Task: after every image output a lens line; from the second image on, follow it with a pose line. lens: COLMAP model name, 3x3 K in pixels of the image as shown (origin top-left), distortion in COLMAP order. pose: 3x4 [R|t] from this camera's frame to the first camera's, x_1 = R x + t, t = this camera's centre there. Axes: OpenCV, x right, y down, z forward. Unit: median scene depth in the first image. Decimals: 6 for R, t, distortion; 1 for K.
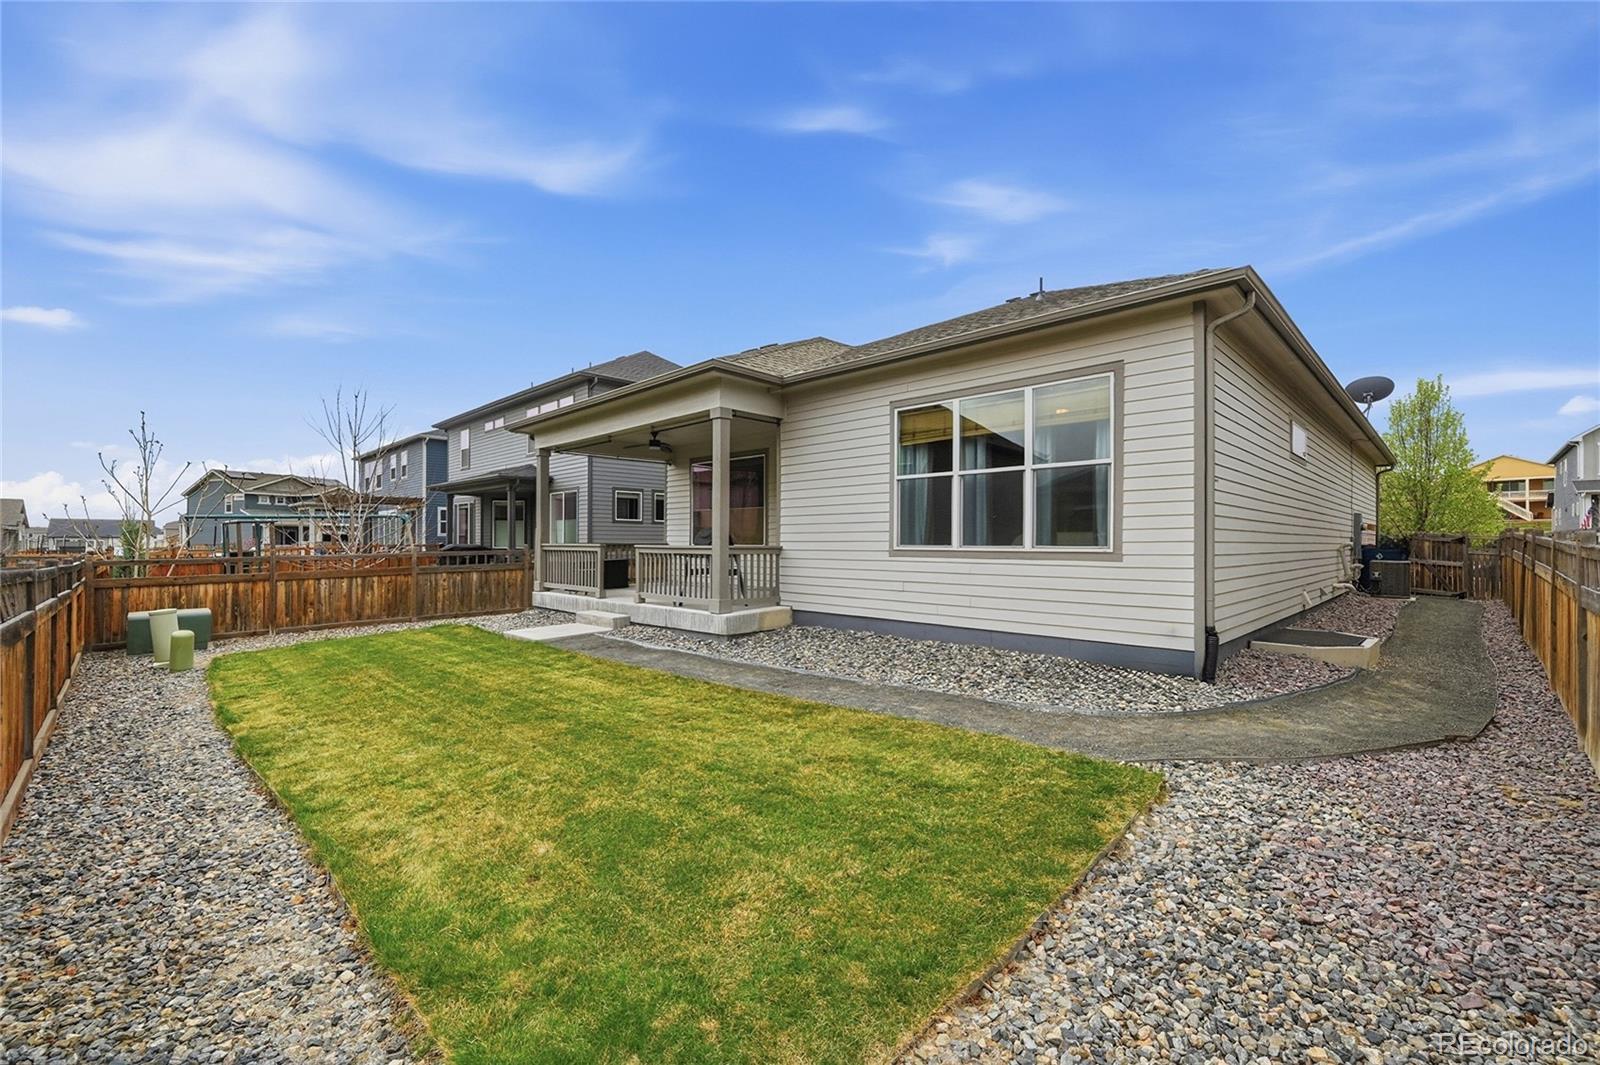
lens RADIAL K [[669.2, 0, 809.2], [0, 669.2, 544.4], [0, 0, 1]] dist [-0.003954, -0.000038]
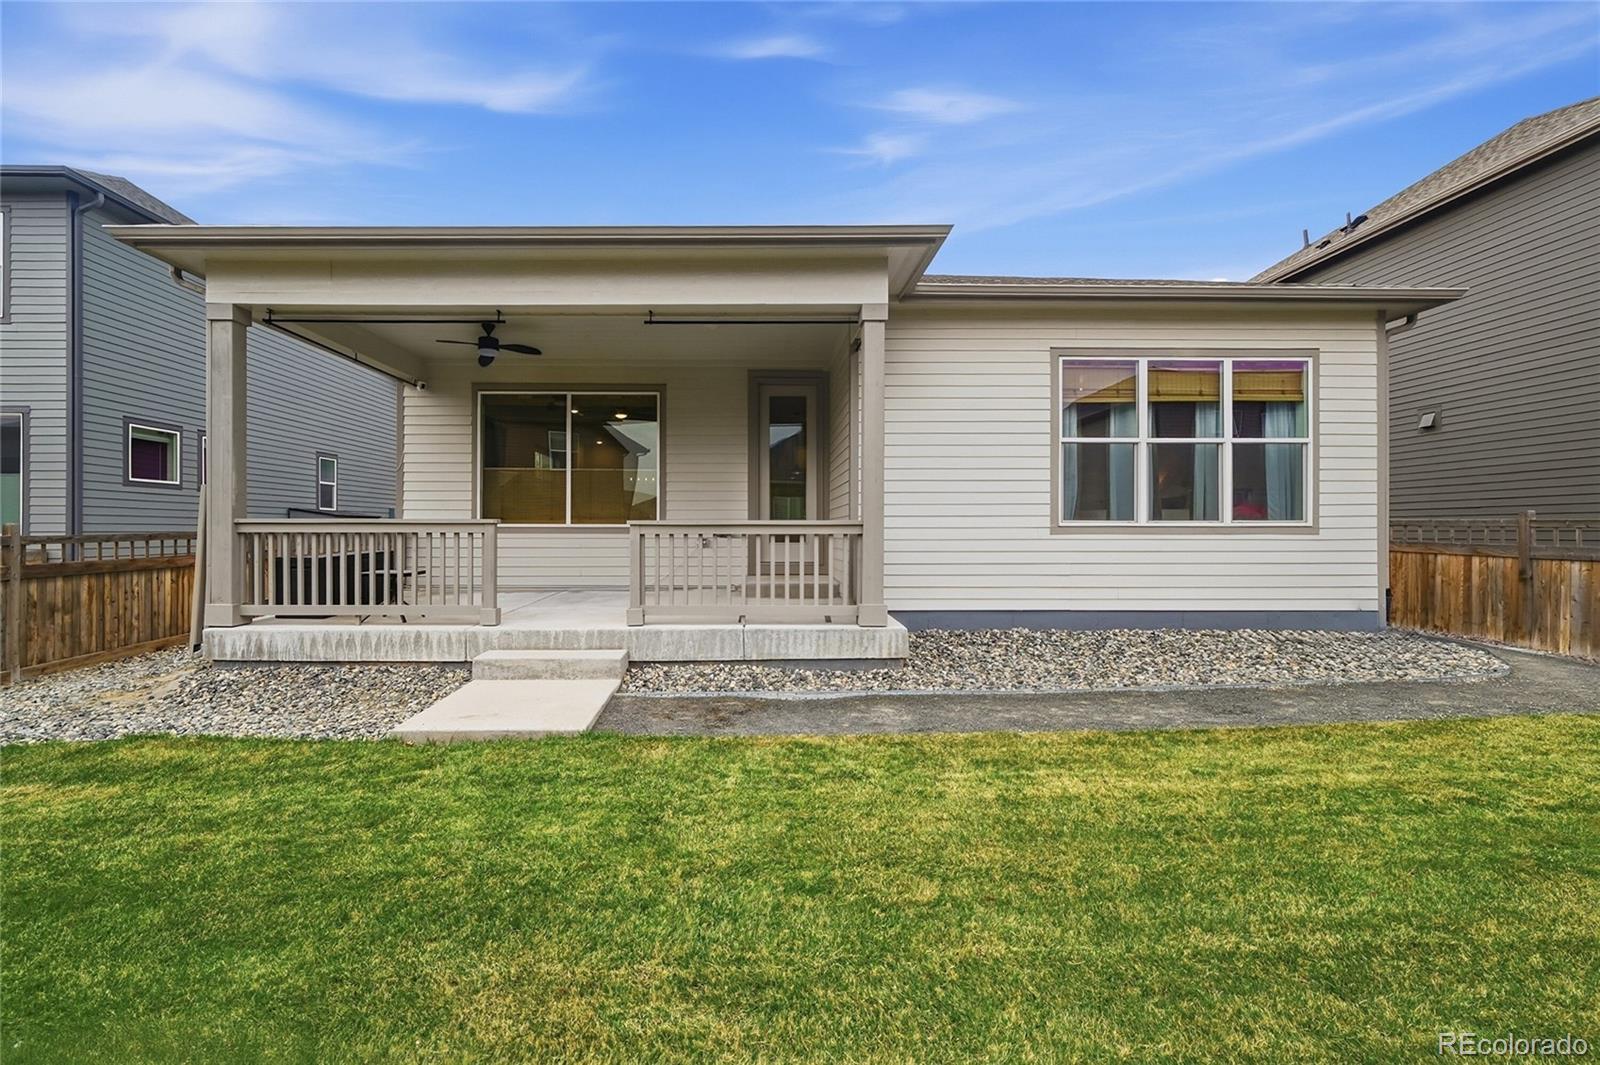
lens RADIAL K [[633.2, 0, 794.0], [0, 633.2, 531.1], [0, 0, 1]] dist [-0.001700, 0.000536]
pose [[0.712884, -0.010870, 0.701198, -0.656038], [0.001498, 0.999901, 0.013978, 0.003085], [-0.701280, -0.008914, 0.712830, 0.660464]]
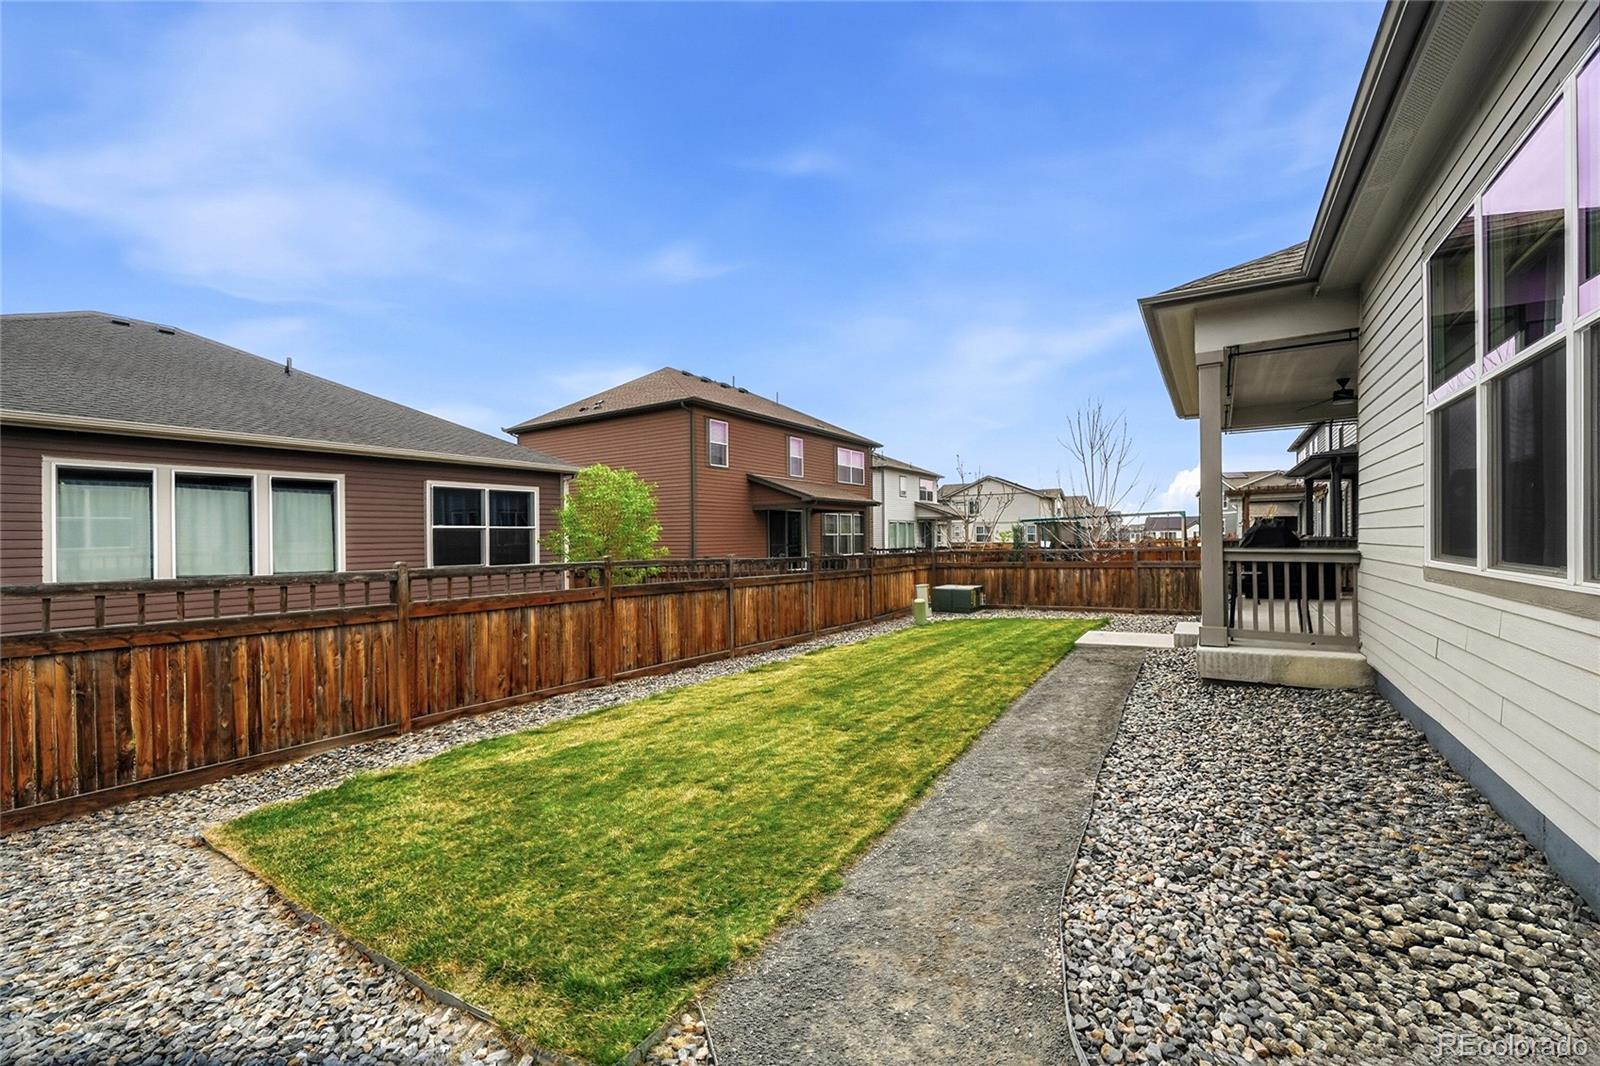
lens RADIAL K [[633.2, 0, 801.5], [0, 633.2, 534.2], [0, 0, 1]] dist [-0.001700, 0.000536]
pose [[0.189783, -0.006283, -0.981806, 0.471662], [0.007359, 0.999961, -0.004977, -0.013128], [0.981798, -0.006280, 0.189822, 0.497760]]
